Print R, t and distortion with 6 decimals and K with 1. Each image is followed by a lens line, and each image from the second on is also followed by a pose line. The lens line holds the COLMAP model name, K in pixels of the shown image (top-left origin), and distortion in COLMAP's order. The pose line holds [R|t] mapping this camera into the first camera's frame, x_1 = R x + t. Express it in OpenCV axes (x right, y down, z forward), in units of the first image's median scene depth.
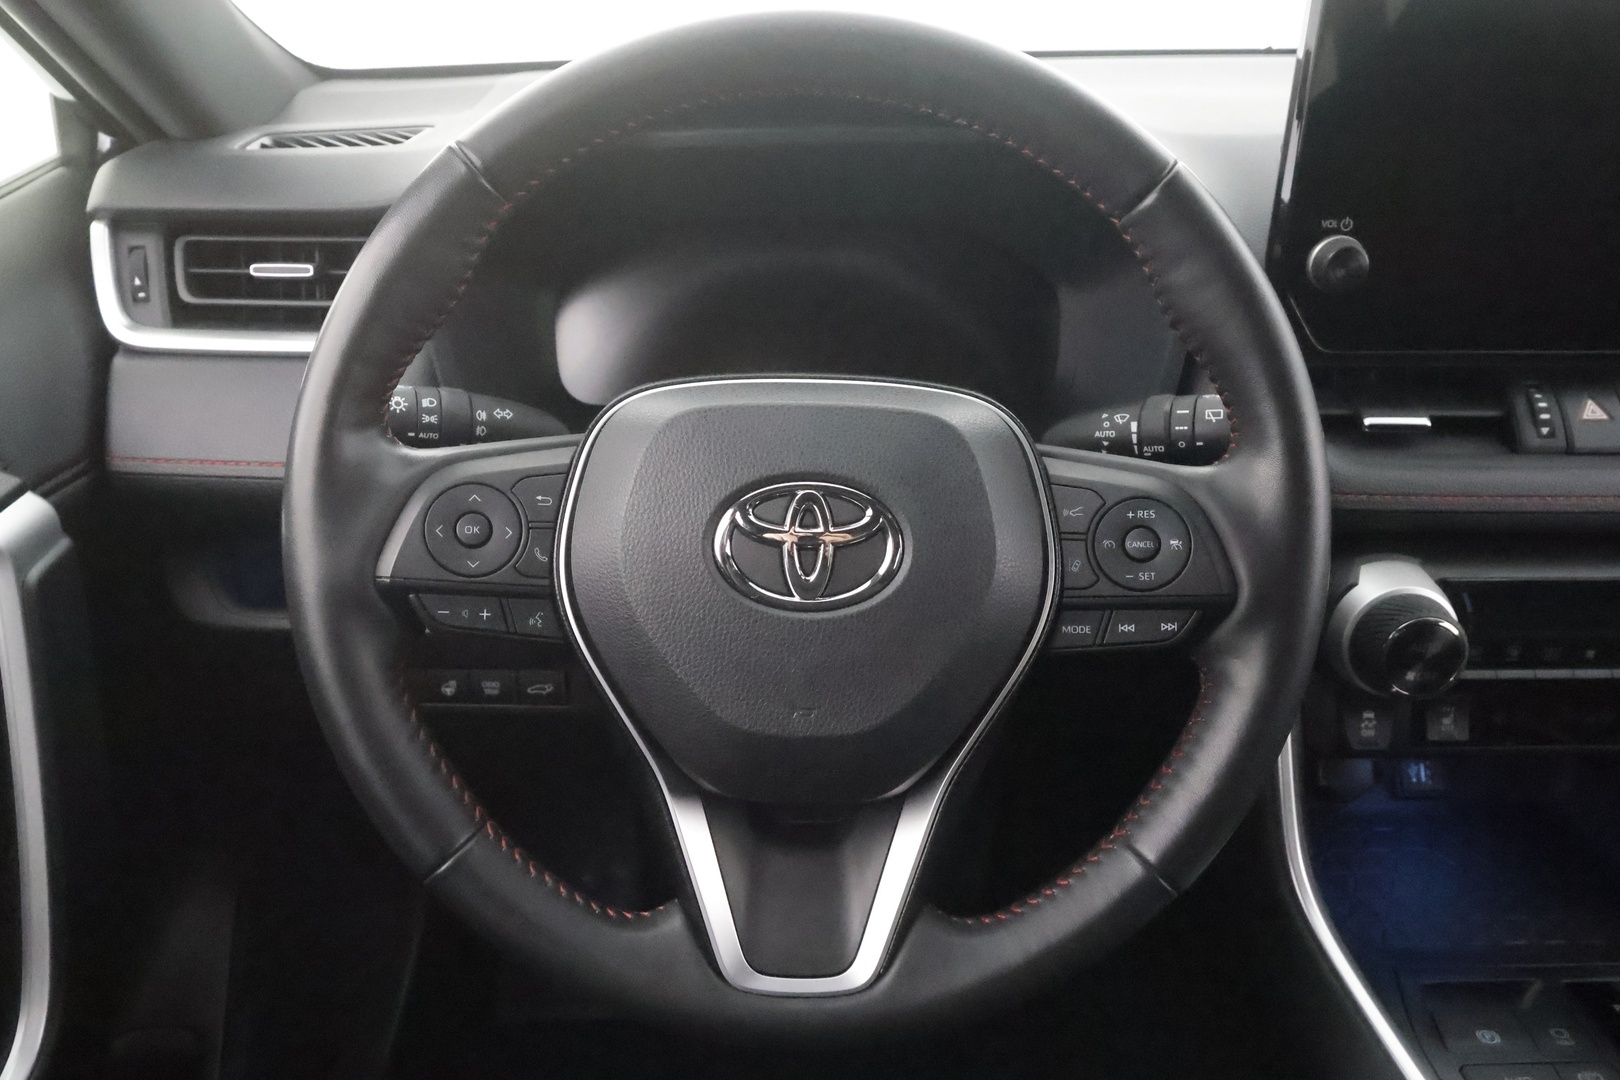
lens RADIAL K [[1193.1, 0, 800.7], [0, 1193.1, 544.0], [0, 0, 1]] dist [-0.002993, -0.000180]
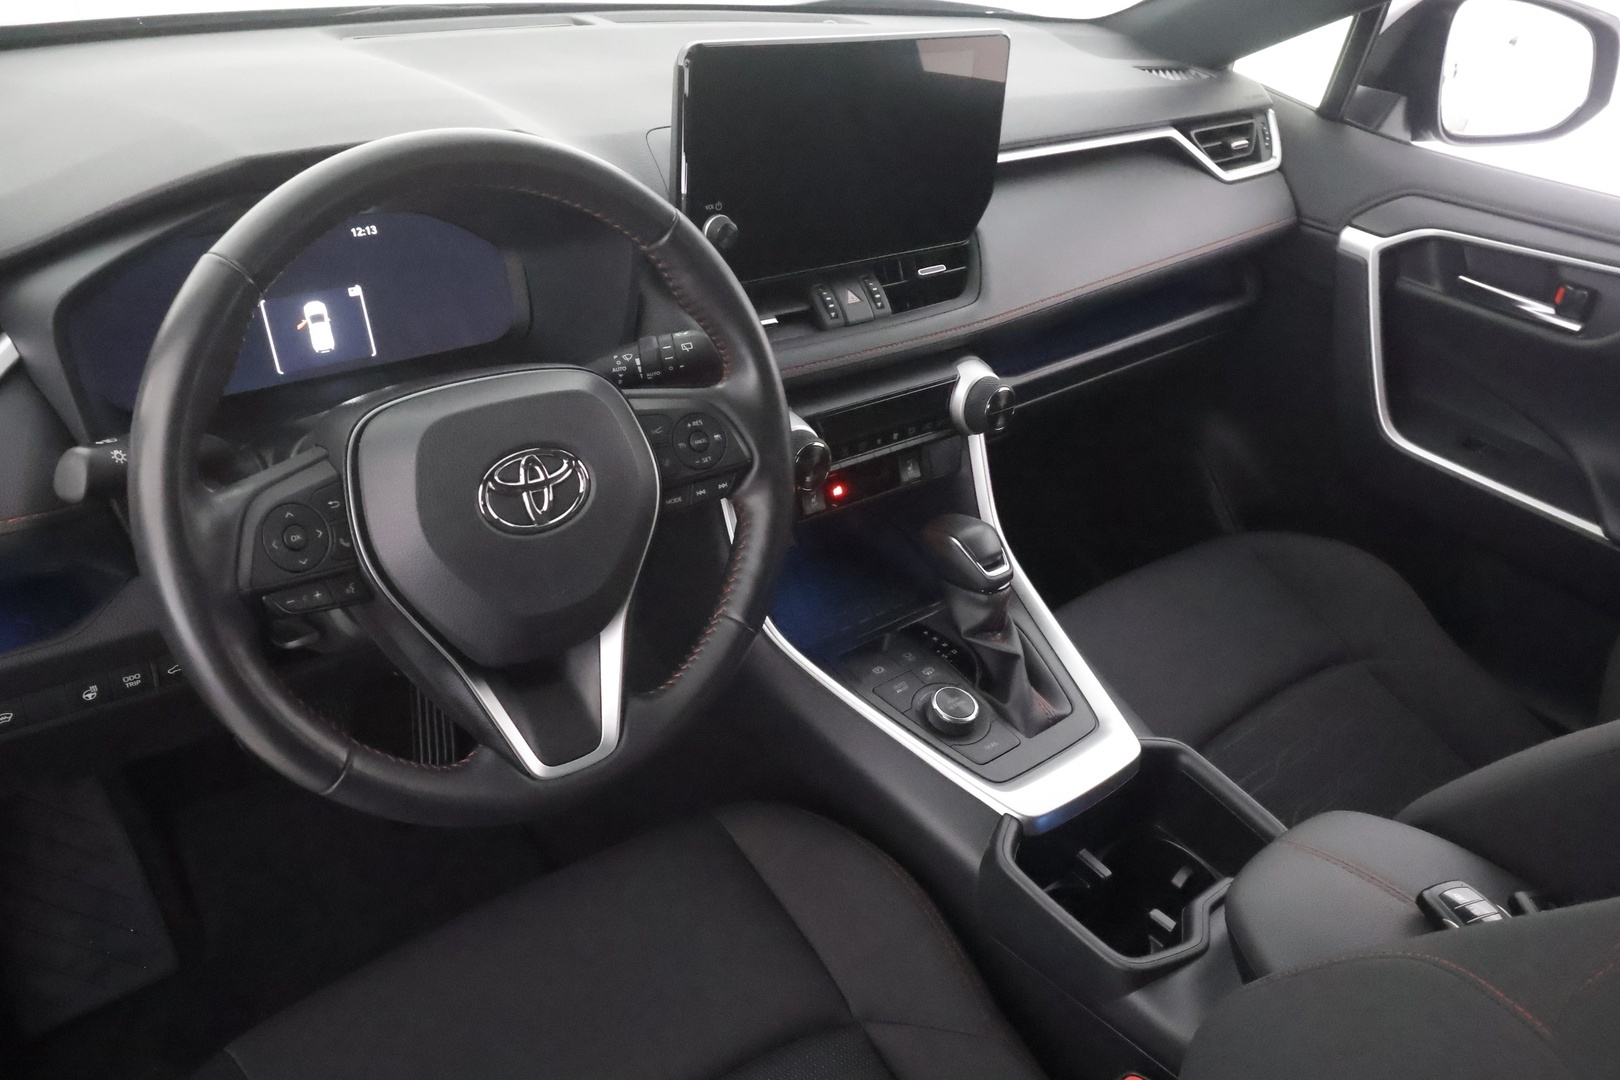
lens RADIAL K [[1277.4, 0, 810.0], [0, 1277.4, 540.0], [0, 0, 1]] dist [0.015007, -0.001317]
pose [[0.767685, -0.263564, 0.584118, -0.542603], [0.187278, 0.963986, 0.188833, -0.140972], [-0.612851, -0.035572, 0.789397, -0.408536]]
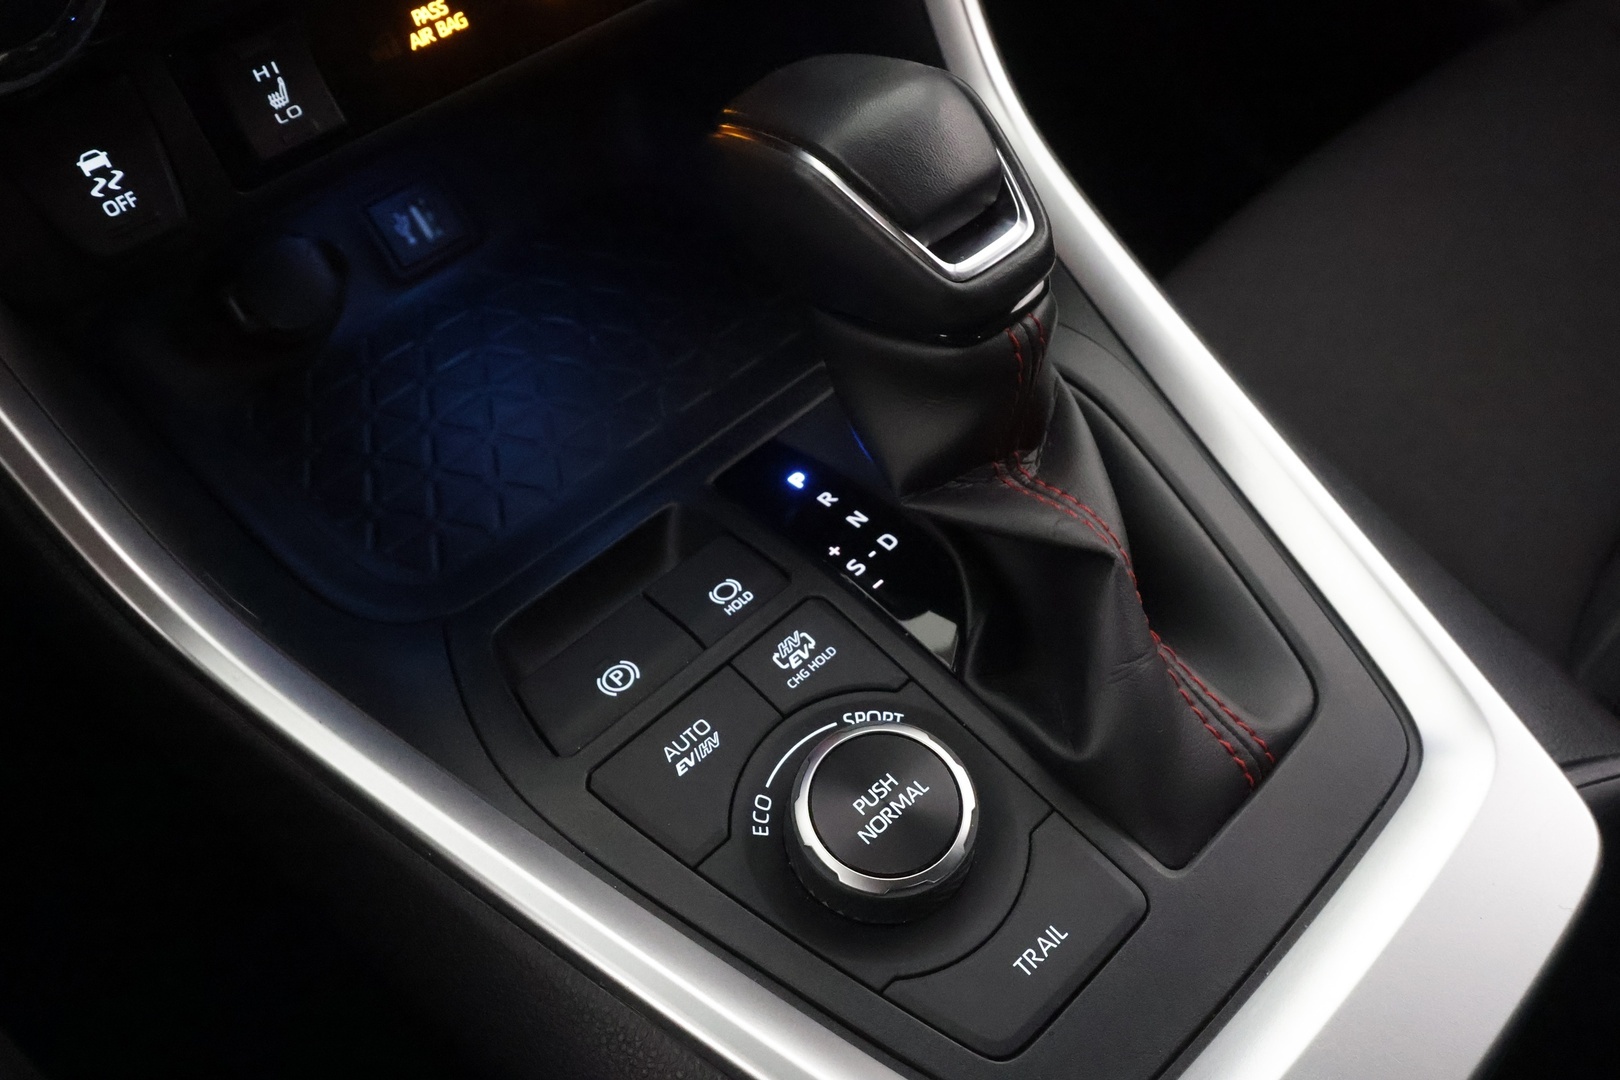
lens RADIAL K [[1277.4, 0, 810.0], [0, 1277.4, 540.0], [0, 0, 1]] dist [0.015007, -0.001317]
pose [[0.734392, -0.540733, 0.410216, 0.449877], [0.362163, 0.823353, 0.436952, 0.162274], [-0.574027, -0.172329, 0.800497, 0.537872]]
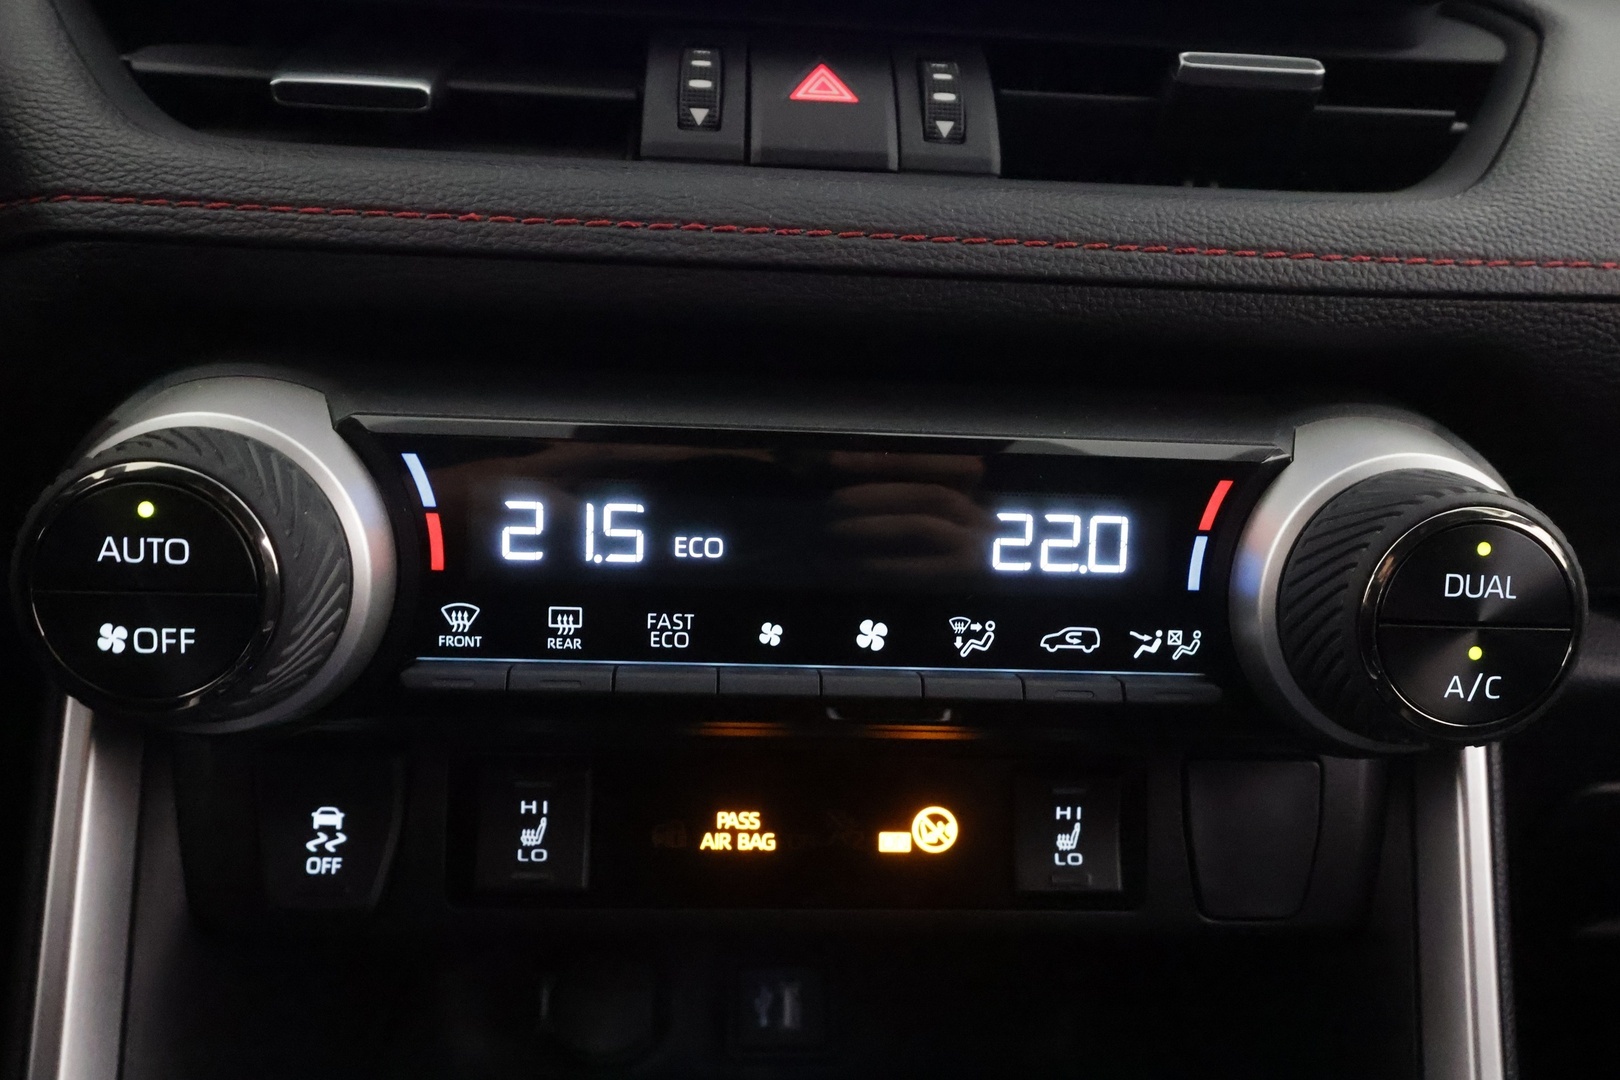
lens RADIAL K [[1277.4, 0, 810.0], [0, 1277.4, 540.0], [0, 0, 1]] dist [0.015007, -0.001317]
pose [[0.998020, 0.026666, 0.056961, 0.675125], [-0.014583, 0.979100, -0.202855, 0.151573], [-0.061180, 0.201623, 0.977551, 0.614466]]
